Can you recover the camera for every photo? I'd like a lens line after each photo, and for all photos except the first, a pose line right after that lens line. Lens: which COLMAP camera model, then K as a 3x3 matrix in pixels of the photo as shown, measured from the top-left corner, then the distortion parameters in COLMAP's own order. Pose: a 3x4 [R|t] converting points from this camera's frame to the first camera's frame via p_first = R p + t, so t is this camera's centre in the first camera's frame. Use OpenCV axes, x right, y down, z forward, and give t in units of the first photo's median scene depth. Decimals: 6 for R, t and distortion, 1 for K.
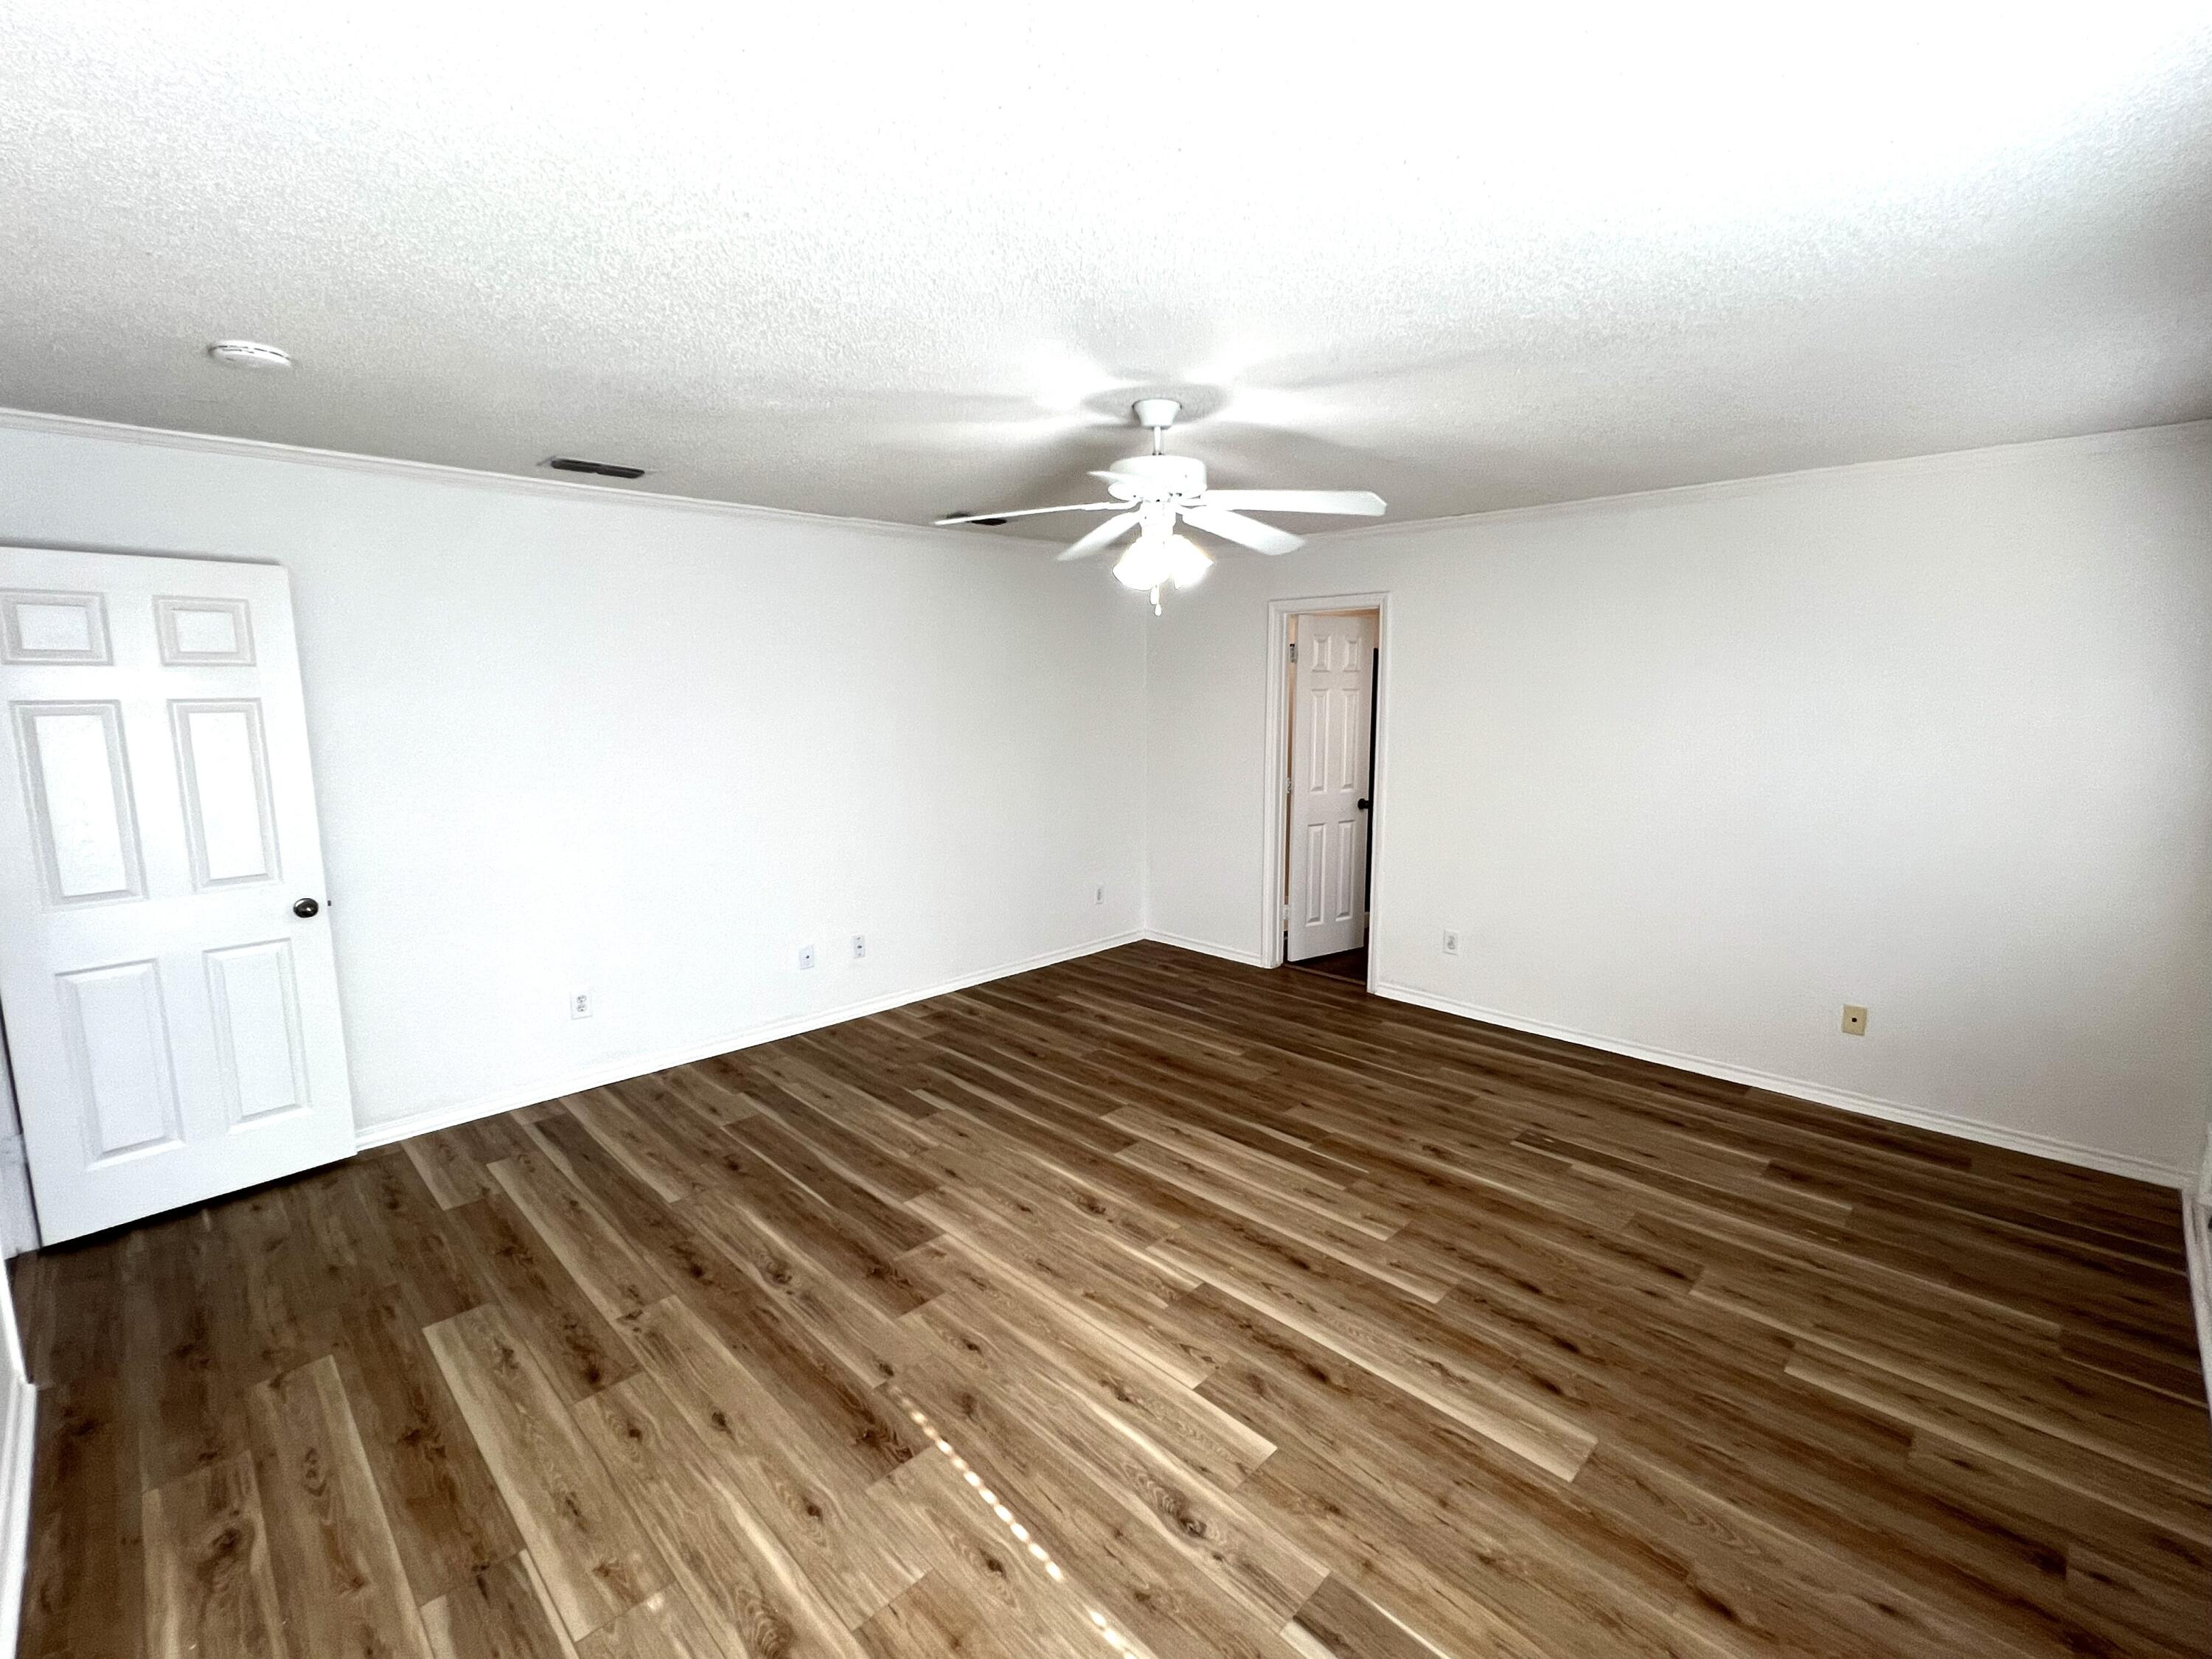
lens RADIAL K [[995.3, 0, 1098.6], [0, 995.3, 823.2], [0, 0, 1]] dist [-0.000324, 0.000367]
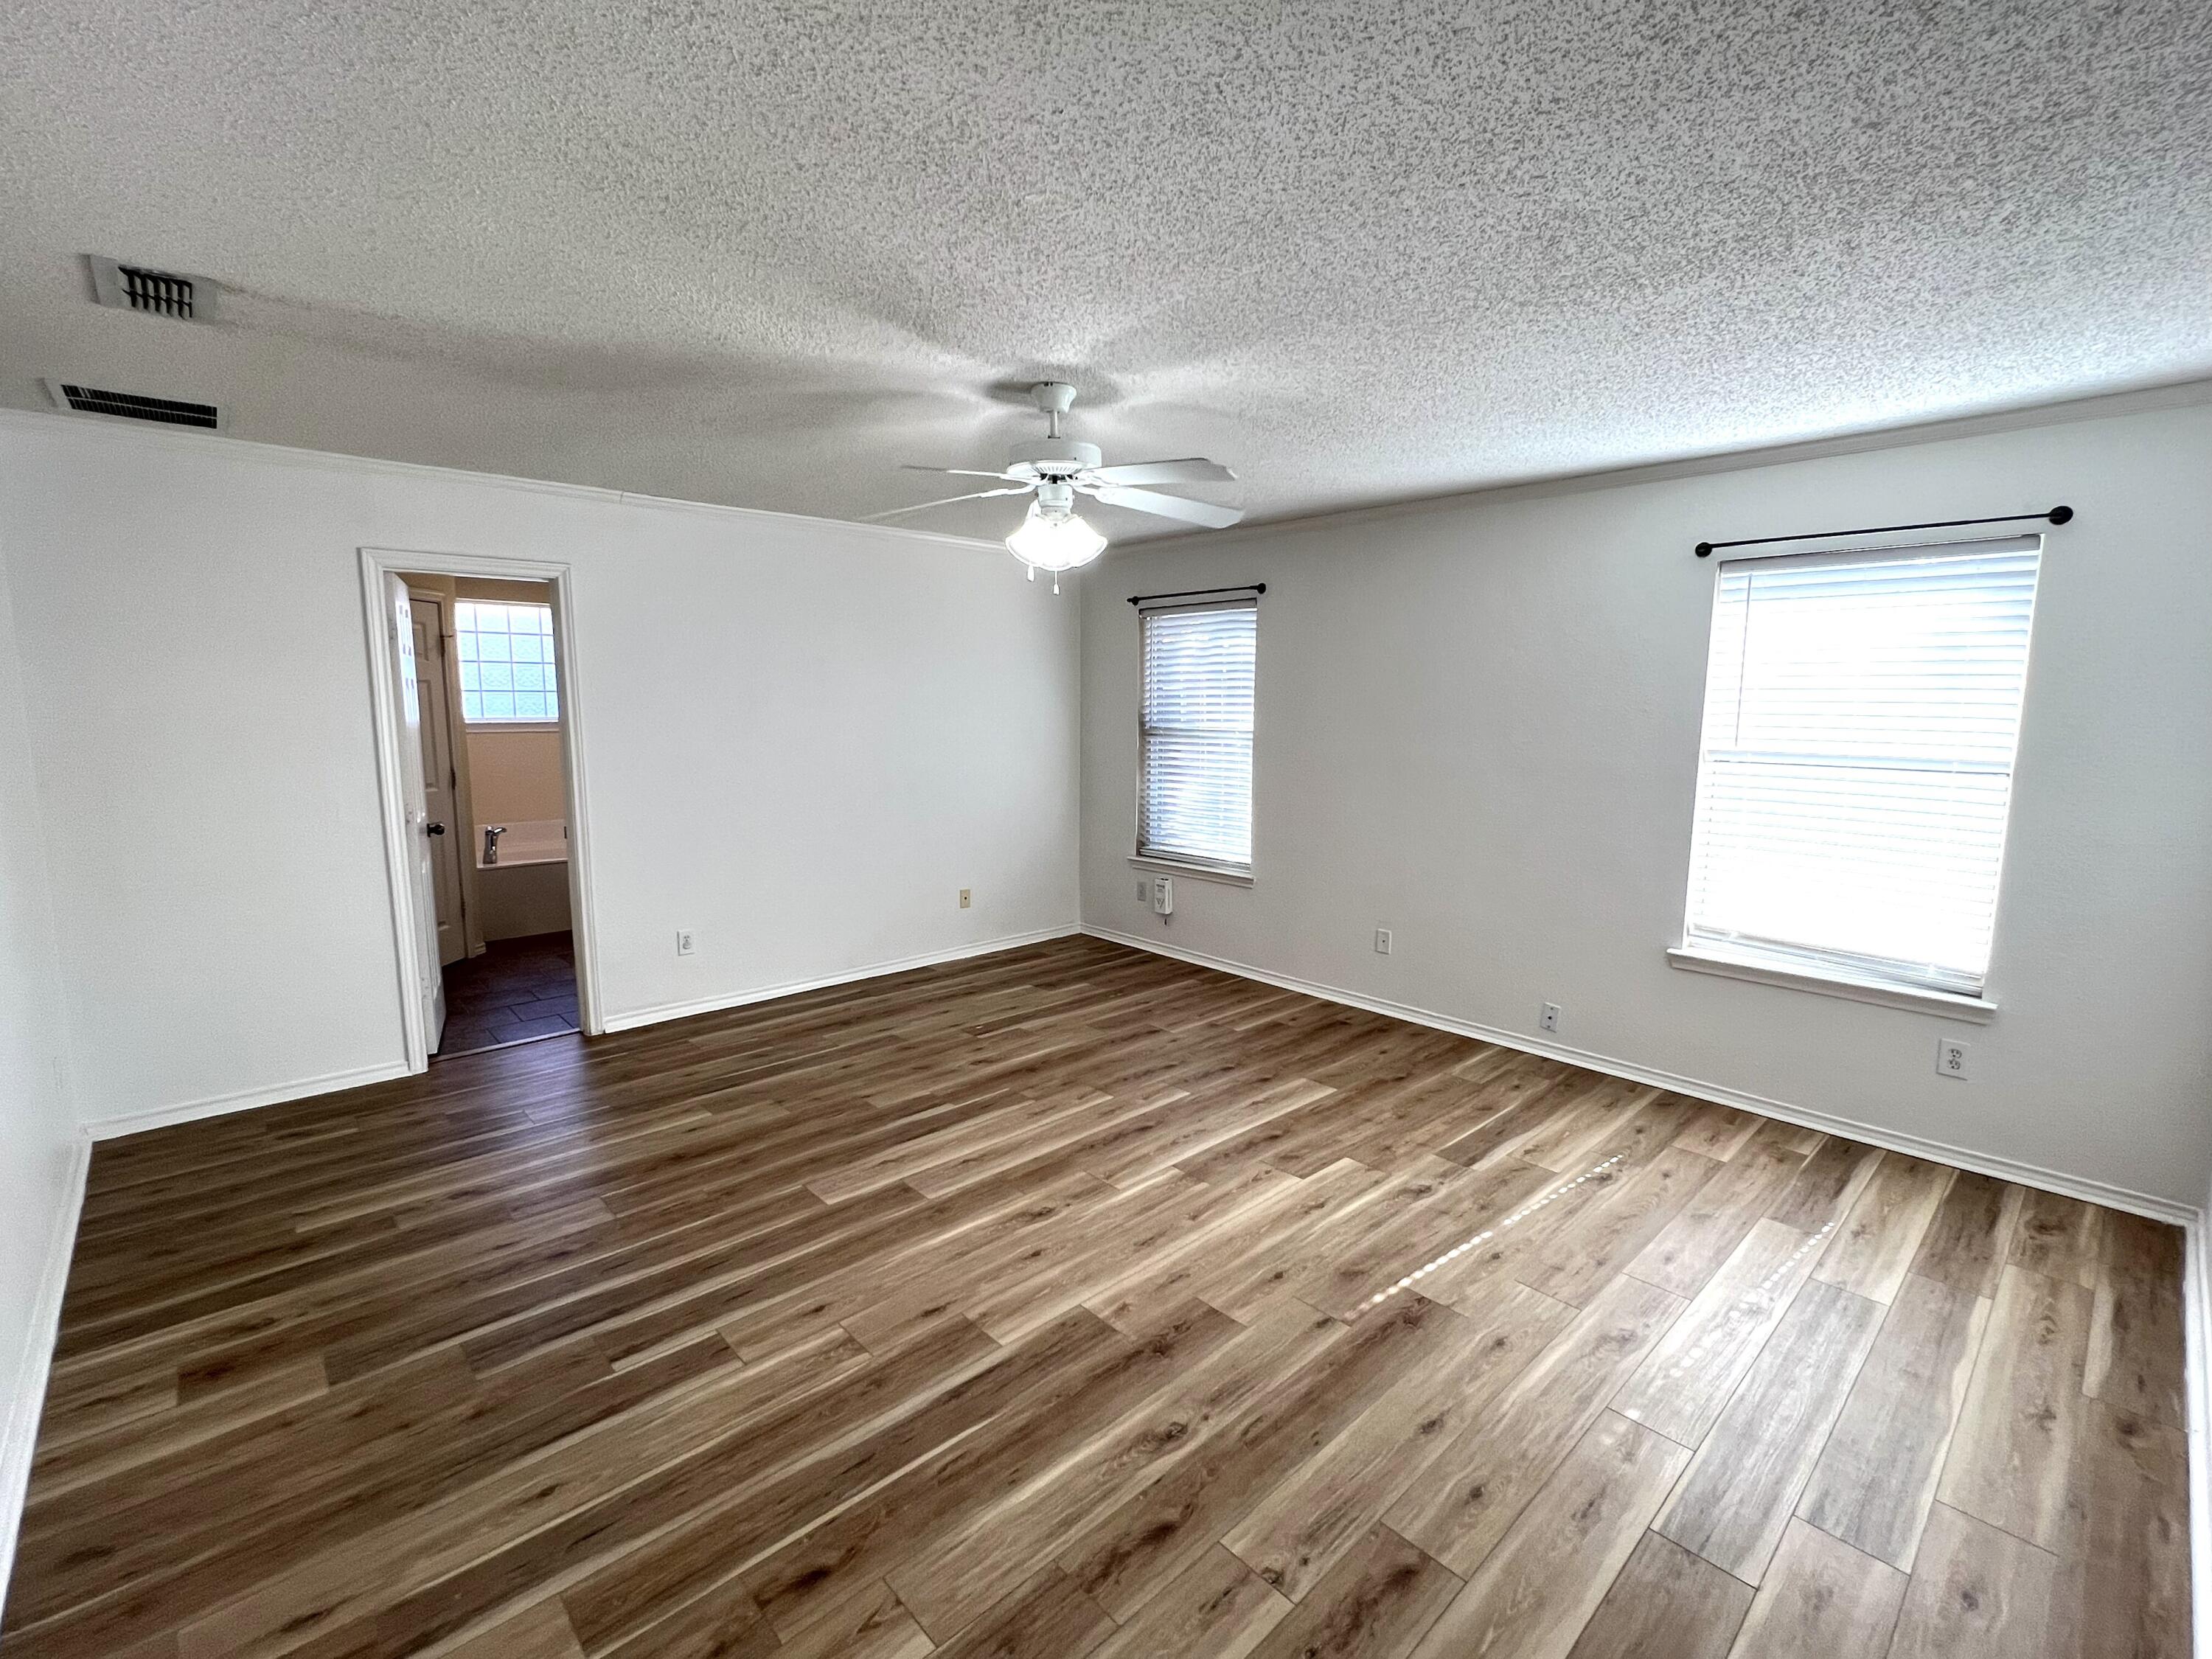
lens RADIAL K [[995.3, 0, 1098.6], [0, 995.3, 823.2], [0, 0, 1]] dist [-0.000324, 0.000367]
pose [[0.029061, -0.122682, 0.992020, -0.864723], [0.134953, 0.983835, 0.117716, -0.080320], [-0.990426, 0.130455, 0.045148, 0.822265]]
